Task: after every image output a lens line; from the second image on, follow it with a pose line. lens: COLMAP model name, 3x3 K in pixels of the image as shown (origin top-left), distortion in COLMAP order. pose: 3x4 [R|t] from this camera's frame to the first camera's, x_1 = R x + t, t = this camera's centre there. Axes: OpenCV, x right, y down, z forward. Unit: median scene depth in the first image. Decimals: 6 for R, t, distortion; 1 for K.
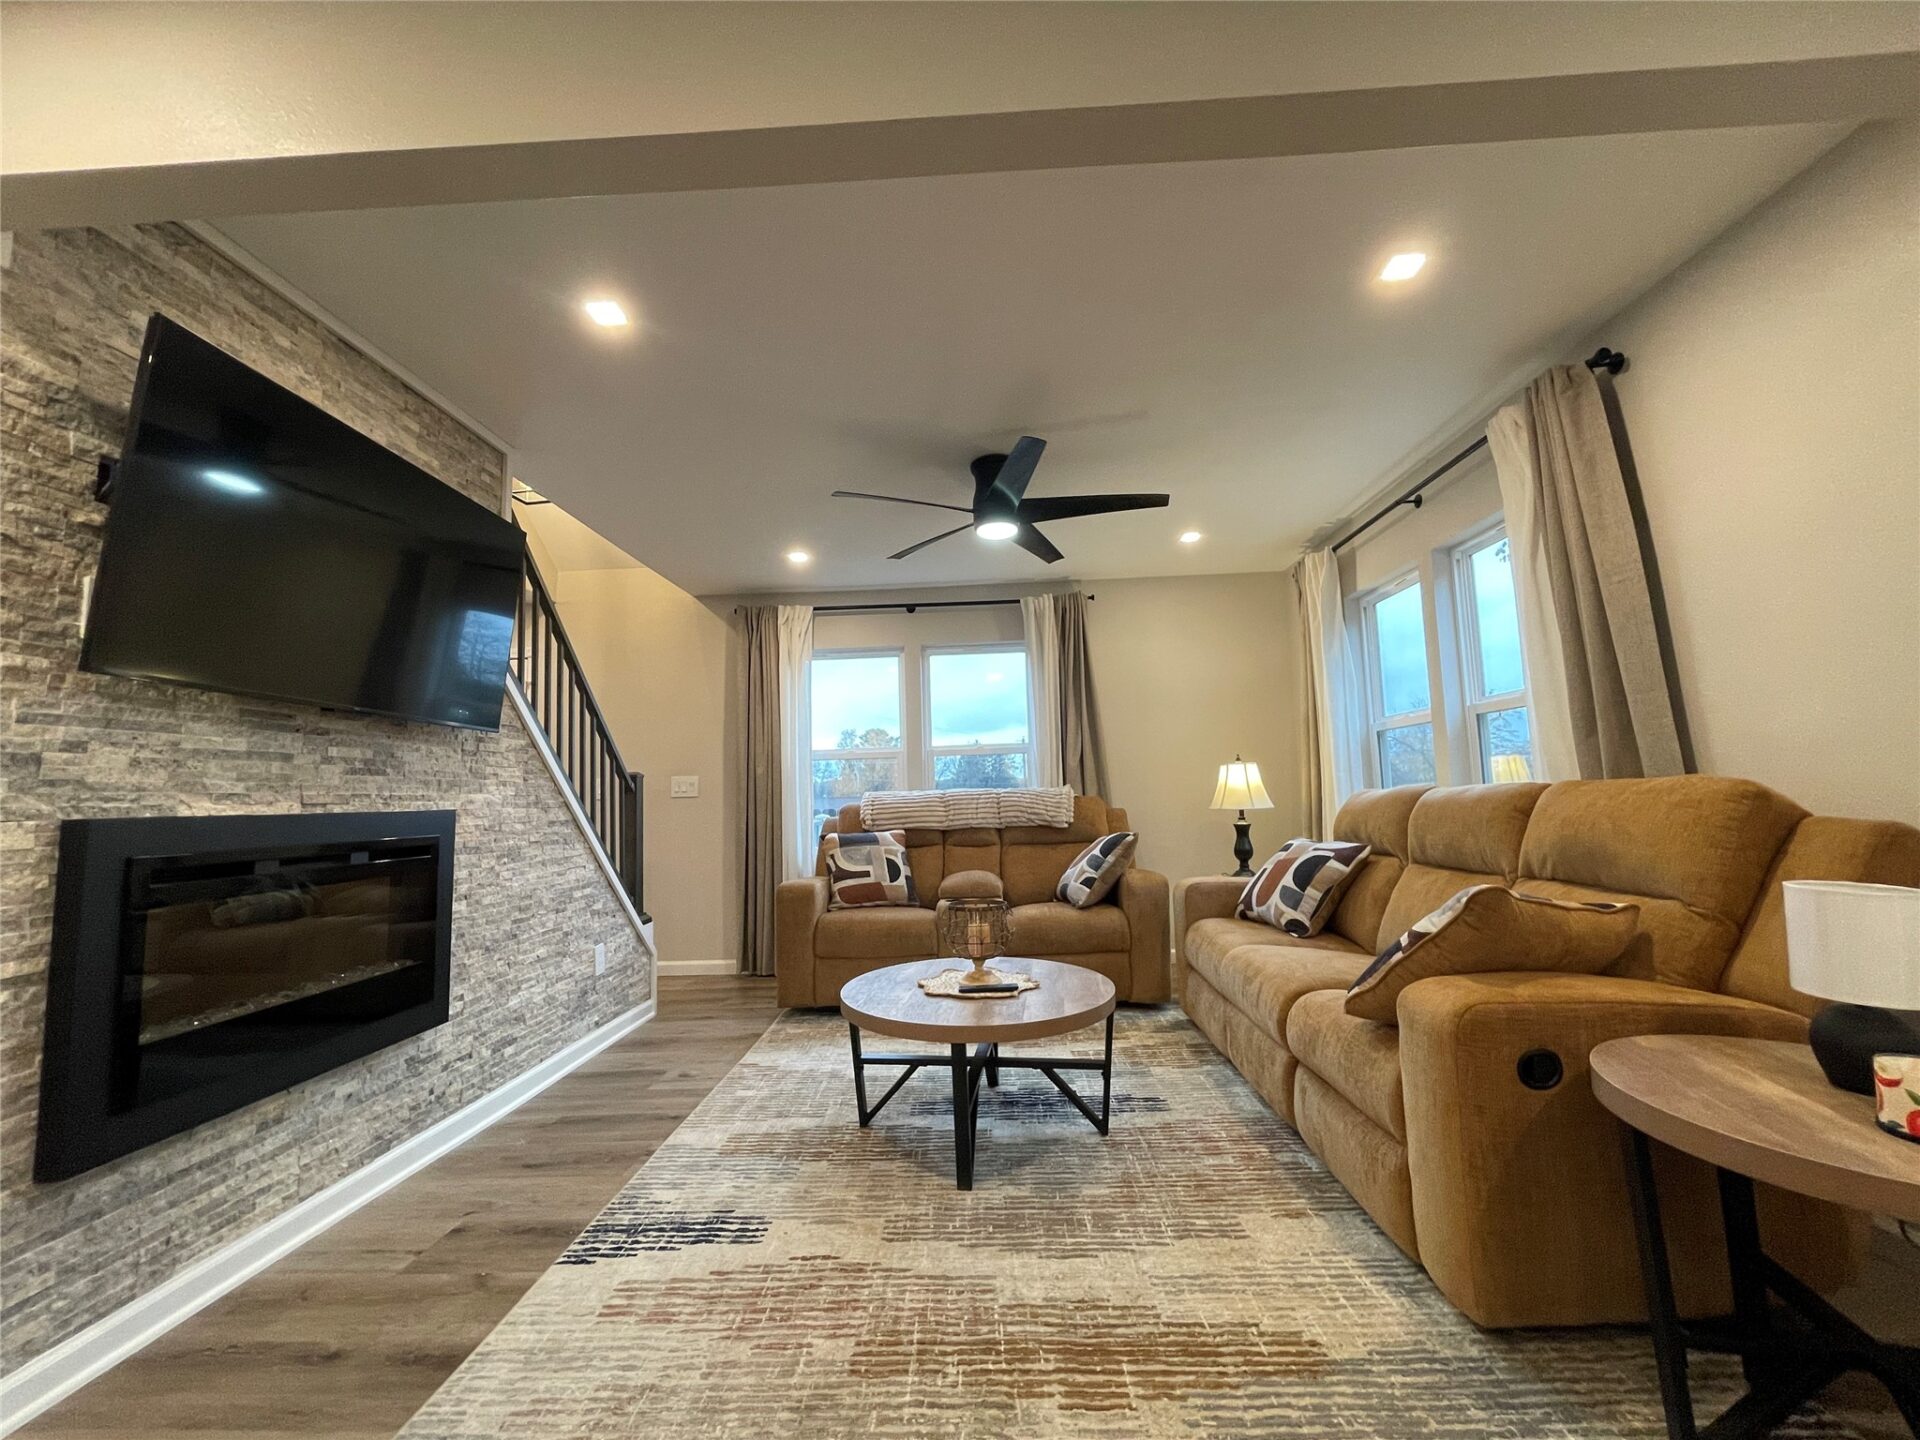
lens RADIAL K [[778.6, 0, 959.2], [0, 778.6, 719.4], [0, 0, 1]] dist [-0.004604, 0.000956]
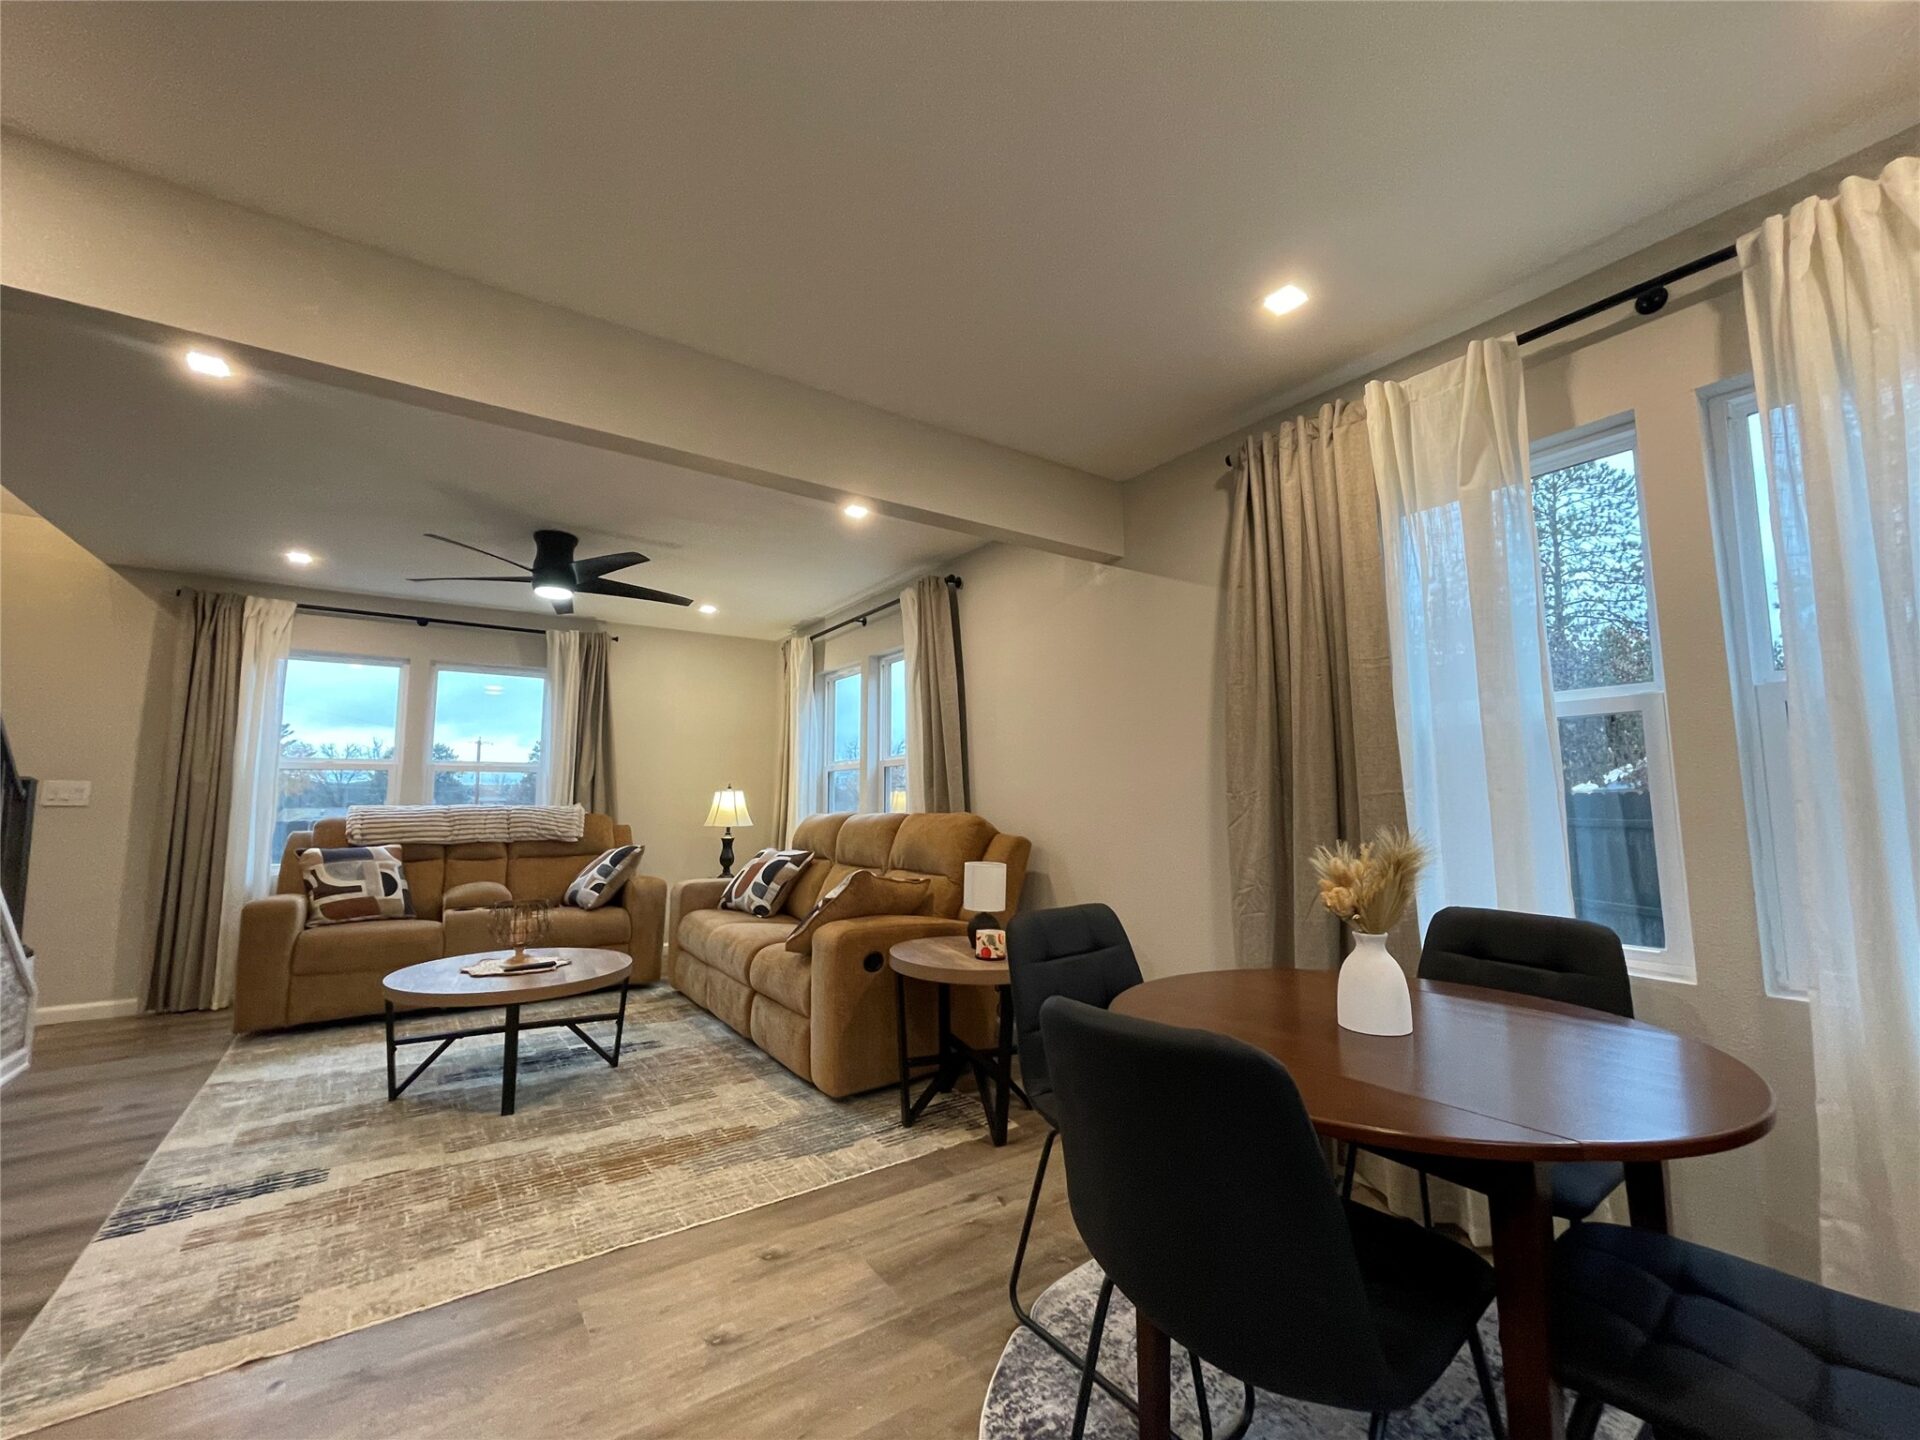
lens RADIAL K [[778.6, 0, 957.8], [0, 778.6, 714.6], [0, 0, 1]] dist [-0.004604, 0.000956]
pose [[0.800284, 0.092432, 0.592454, -0.199606], [-0.078149, 0.995698, -0.049781, -0.060743], [-0.594507, -0.006461, 0.804064, -0.456139]]
